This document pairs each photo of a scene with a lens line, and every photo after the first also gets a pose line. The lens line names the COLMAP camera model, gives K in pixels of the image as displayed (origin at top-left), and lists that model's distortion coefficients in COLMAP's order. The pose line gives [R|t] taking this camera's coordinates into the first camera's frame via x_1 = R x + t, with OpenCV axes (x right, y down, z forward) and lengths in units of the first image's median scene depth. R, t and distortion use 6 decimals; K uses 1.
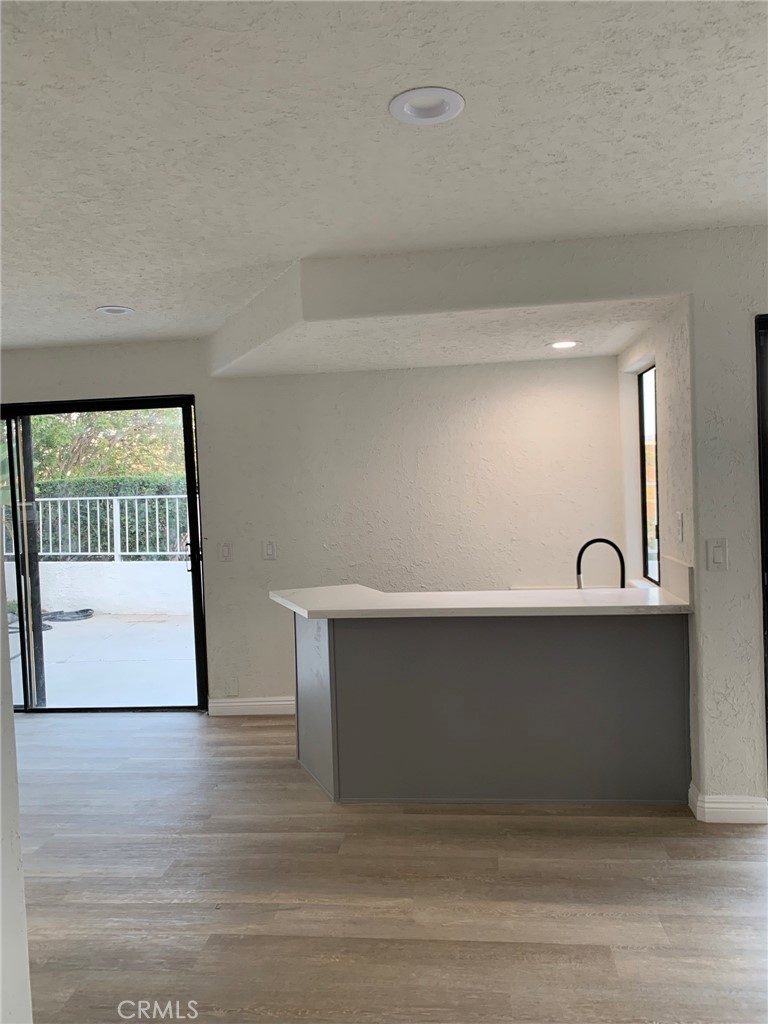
lens RADIAL K [[778.5, 0, 388.7], [0, 778.5, 515.3], [0, 0, 1]] dist [0.041351, -0.047433]
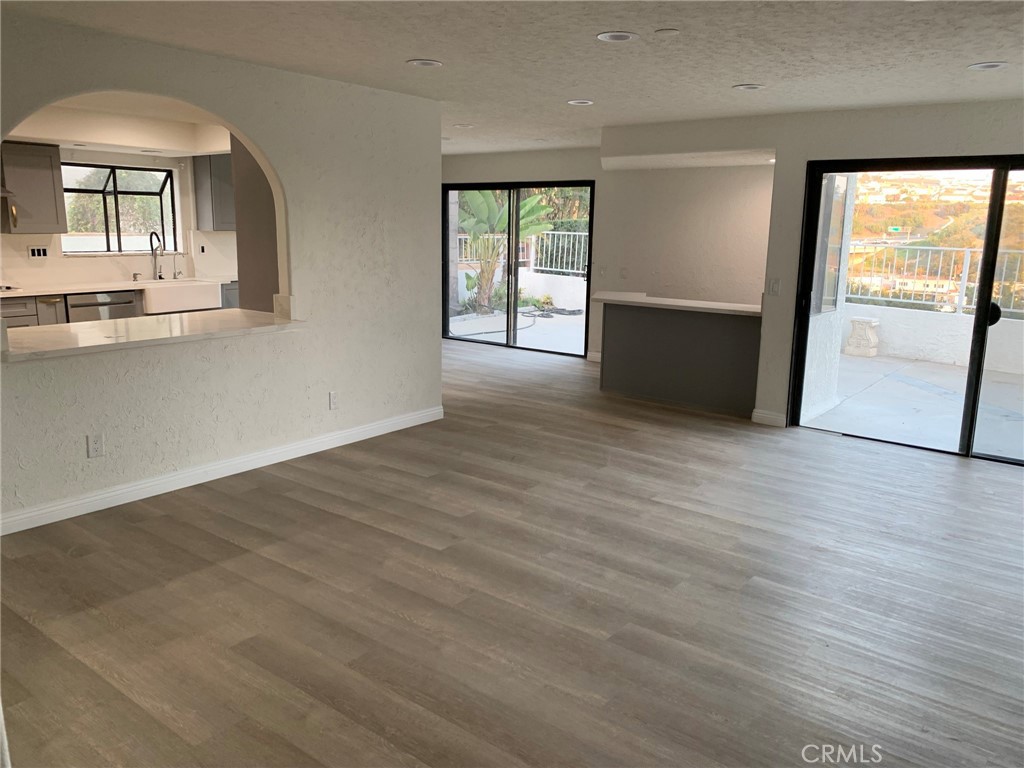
lens RADIAL K [[778.5, 0, 519.4], [0, 778.5, 381.4], [0, 0, 1]] dist [0.041351, -0.047433]
pose [[0.846393, 0.155001, -0.509503, 0.304053], [-0.067843, 0.980295, 0.185524, -0.012897], [0.528220, -0.122460, 0.840231, -0.330627]]
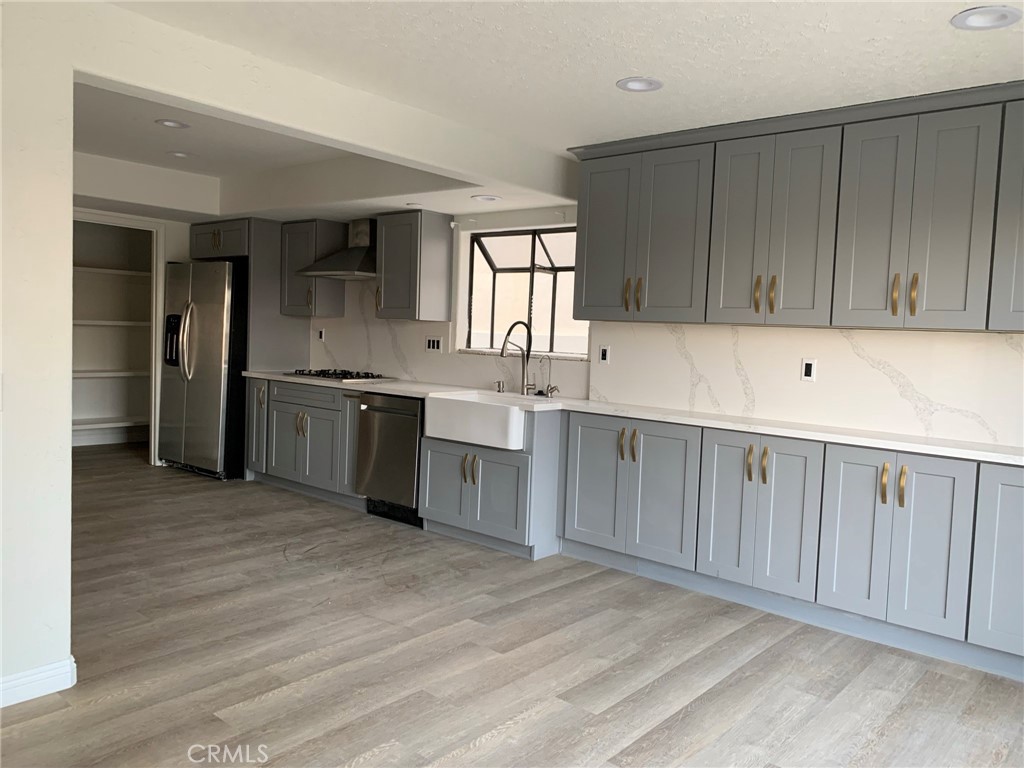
lens RADIAL K [[778.5, 0, 517.5], [0, 778.5, 381.5], [0, 0, 1]] dist [0.041351, -0.047433]
pose [[-0.568983, 0.064383, -0.819825, -0.034562], [-0.056597, 0.991501, 0.117145, -0.009026], [0.820399, 0.113053, -0.560503, 0.486348]]
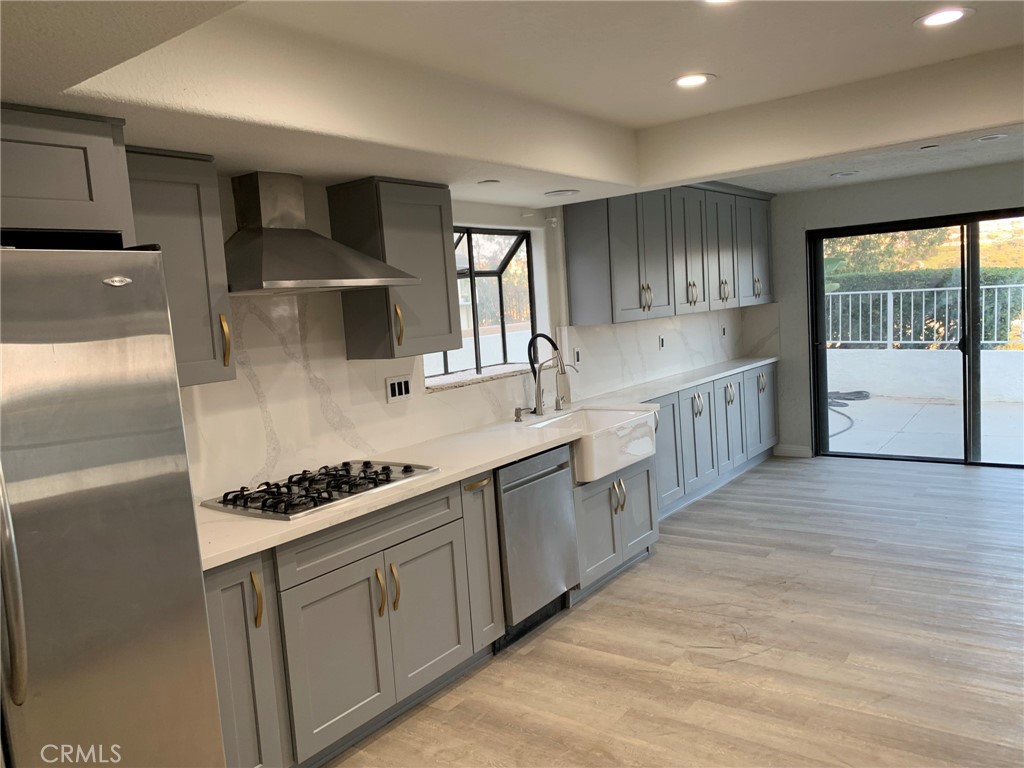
lens RADIAL K [[778.5, 0, 506.8], [0, 778.5, 381.8], [0, 0, 1]] dist [0.041351, -0.047433]
pose [[0.858129, 0.027636, -0.512690, -0.250286], [0.018413, 0.996252, 0.084521, 0.001111], [0.513104, -0.081970, 0.854403, -0.233829]]
